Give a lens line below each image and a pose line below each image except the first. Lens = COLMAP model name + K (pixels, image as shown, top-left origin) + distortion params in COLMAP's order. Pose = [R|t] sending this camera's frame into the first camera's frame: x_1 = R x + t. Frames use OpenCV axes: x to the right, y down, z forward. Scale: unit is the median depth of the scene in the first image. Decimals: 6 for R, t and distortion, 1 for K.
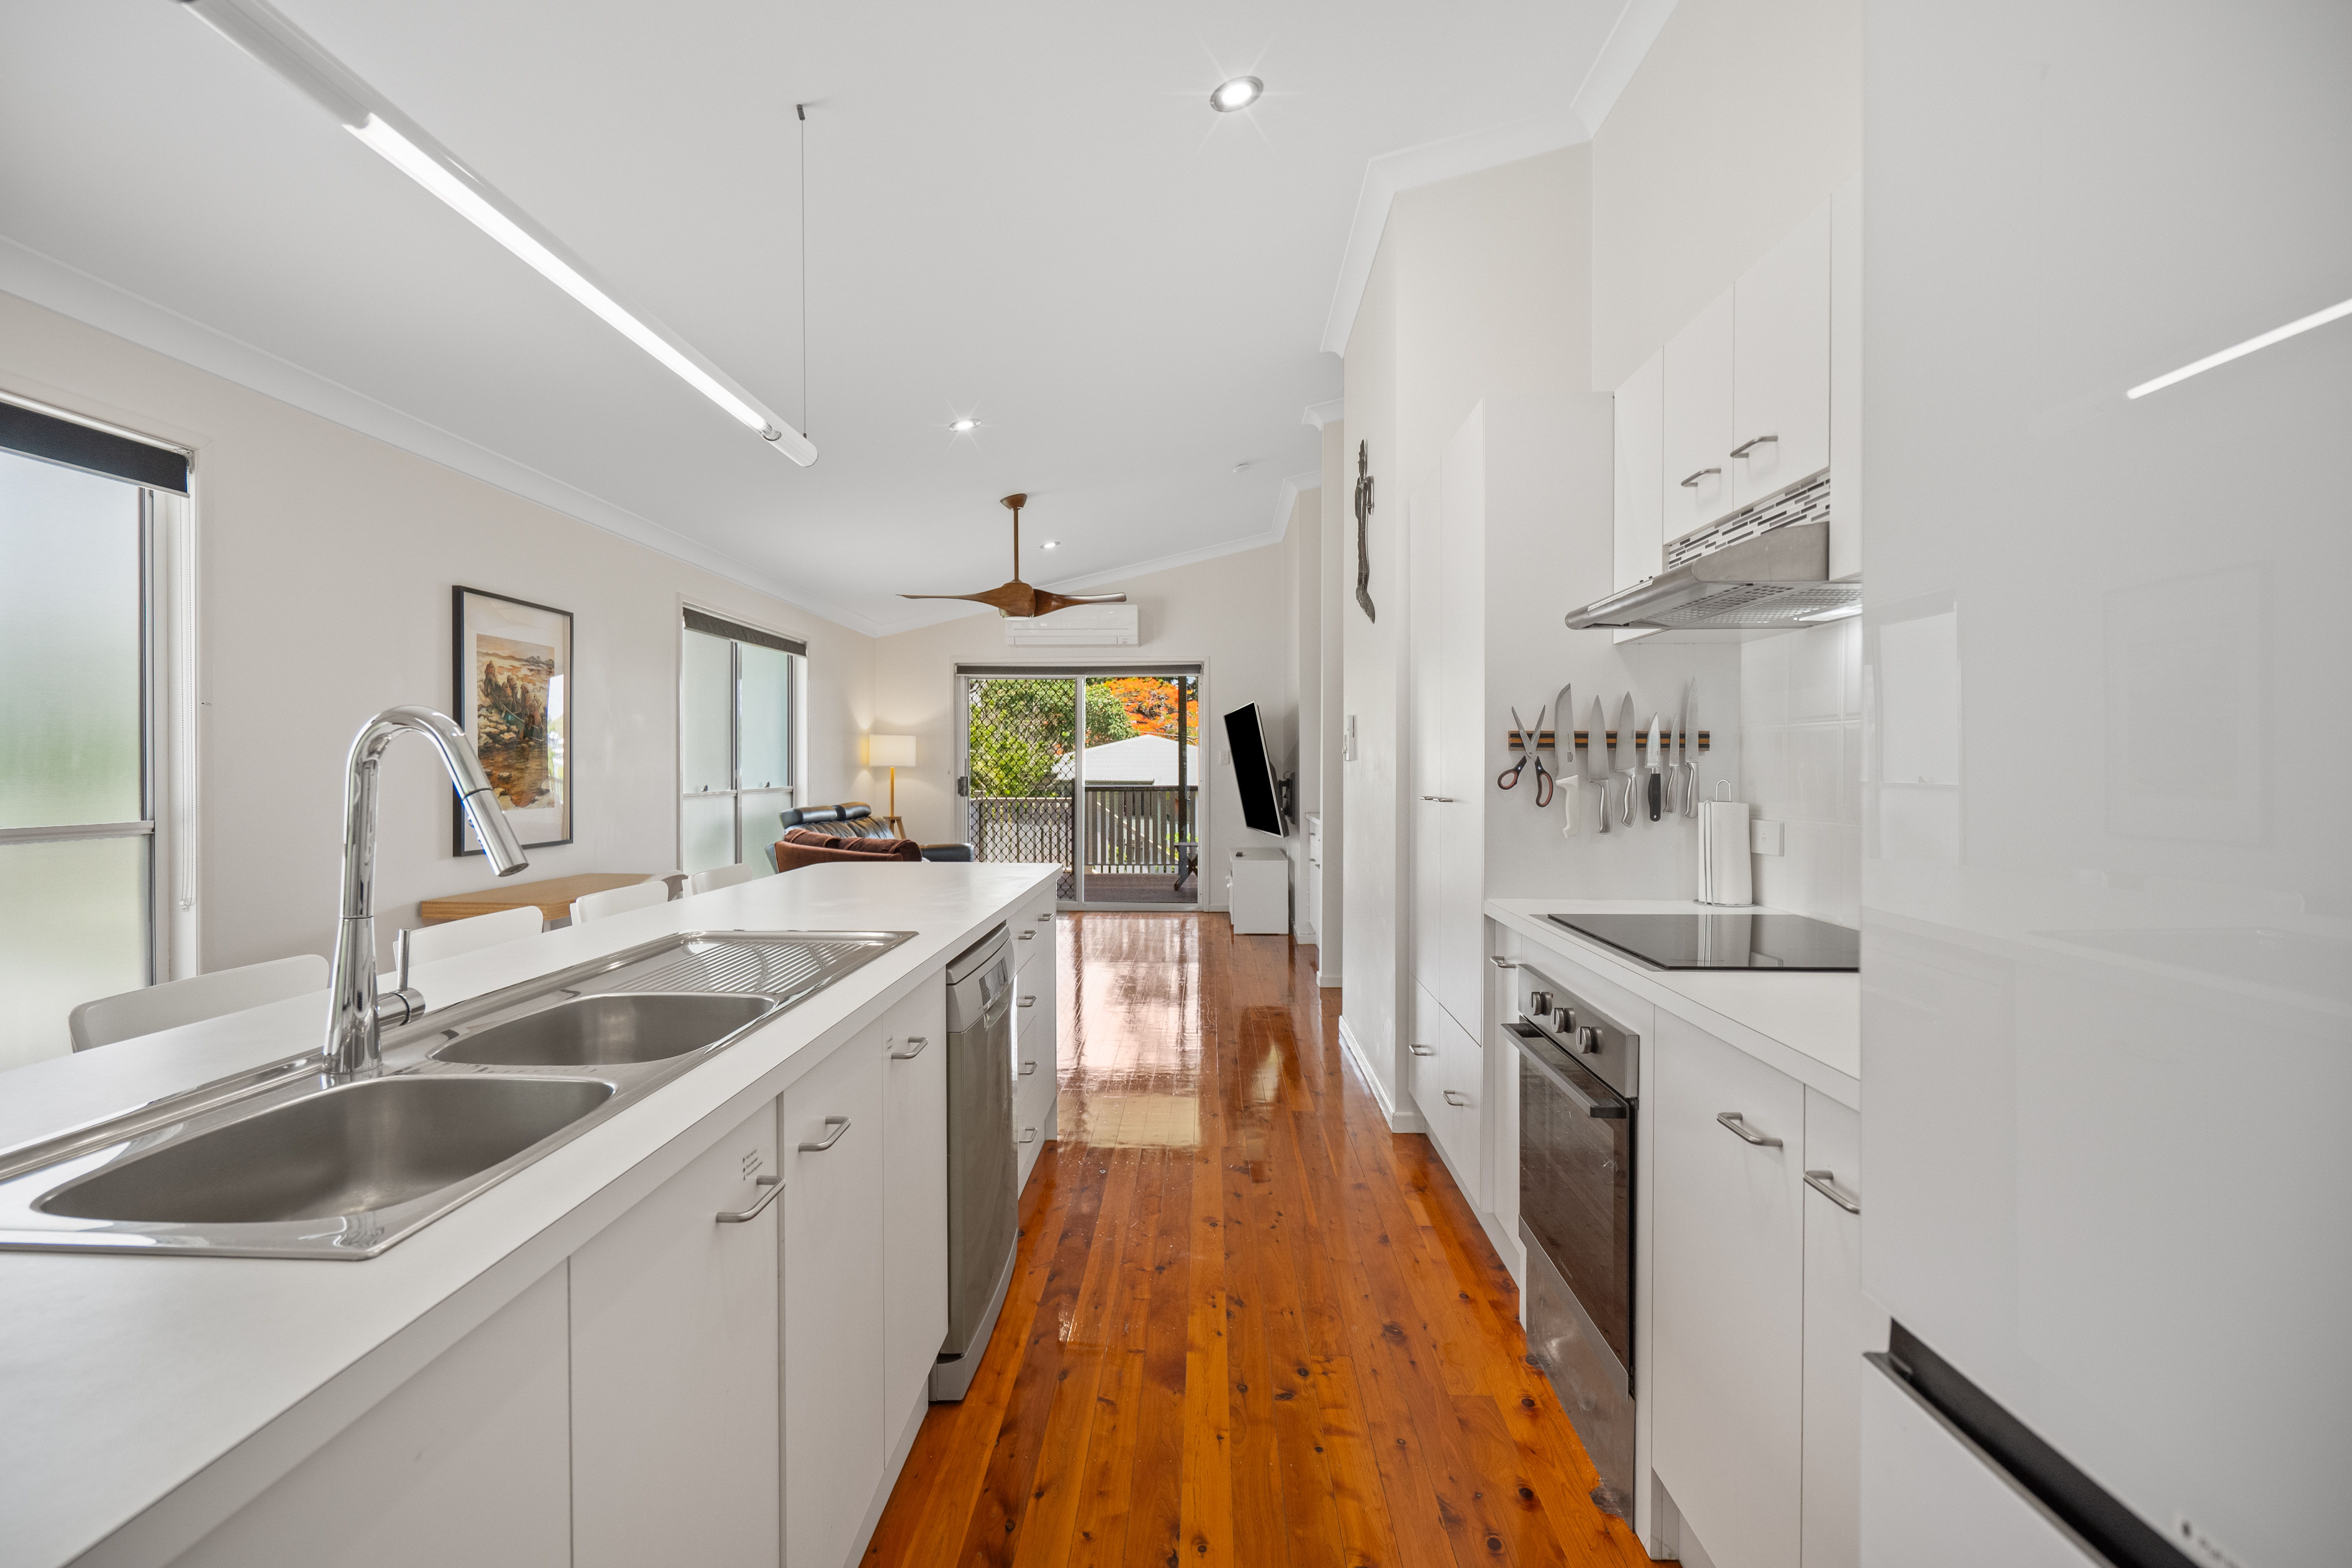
lens RADIAL K [[1074.7, 0, 1178.9], [0, 1074.7, 775.7], [0, 0, 1]] dist [0.000328, 0.000769]
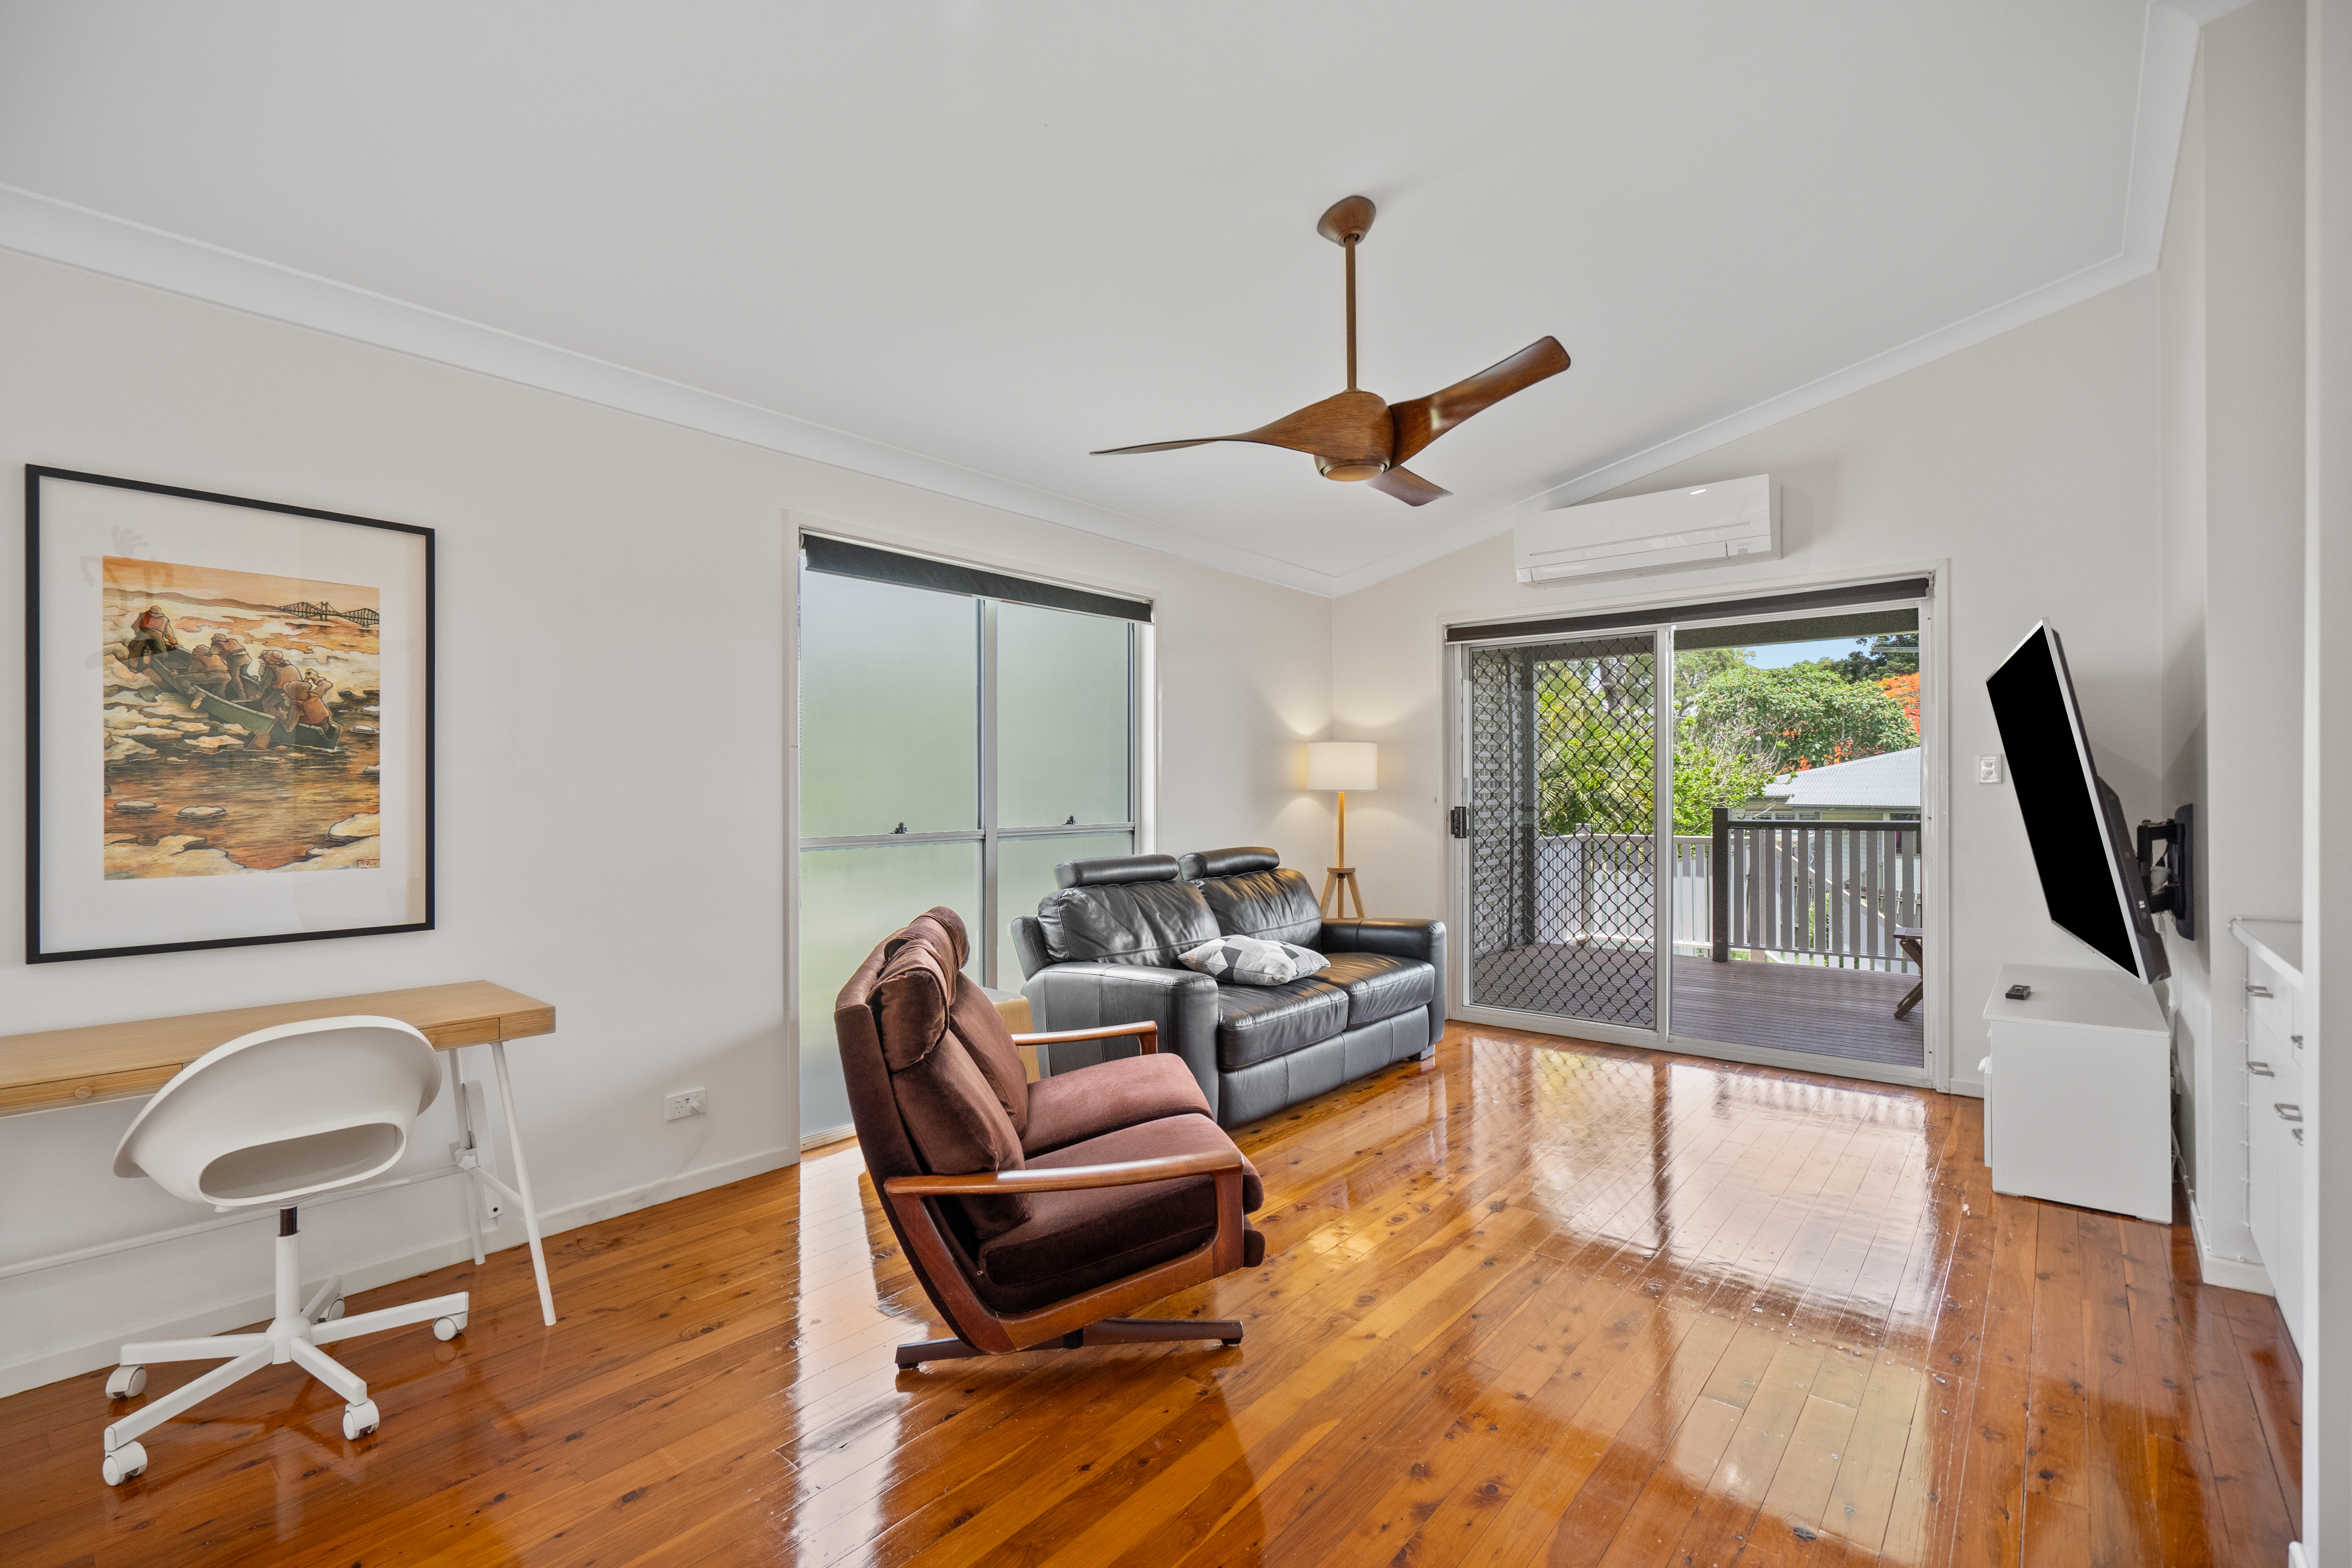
lens RADIAL K [[1074.7, 0, 1160.3], [0, 1074.7, 785.4], [0, 0, 1]] dist [0.000328, 0.000769]
pose [[0.784756, -0.004446, -0.619789, 0.070970], [-0.002101, 0.999949, -0.009834, -0.006896], [0.619802, 0.009019, 0.784707, 0.583684]]
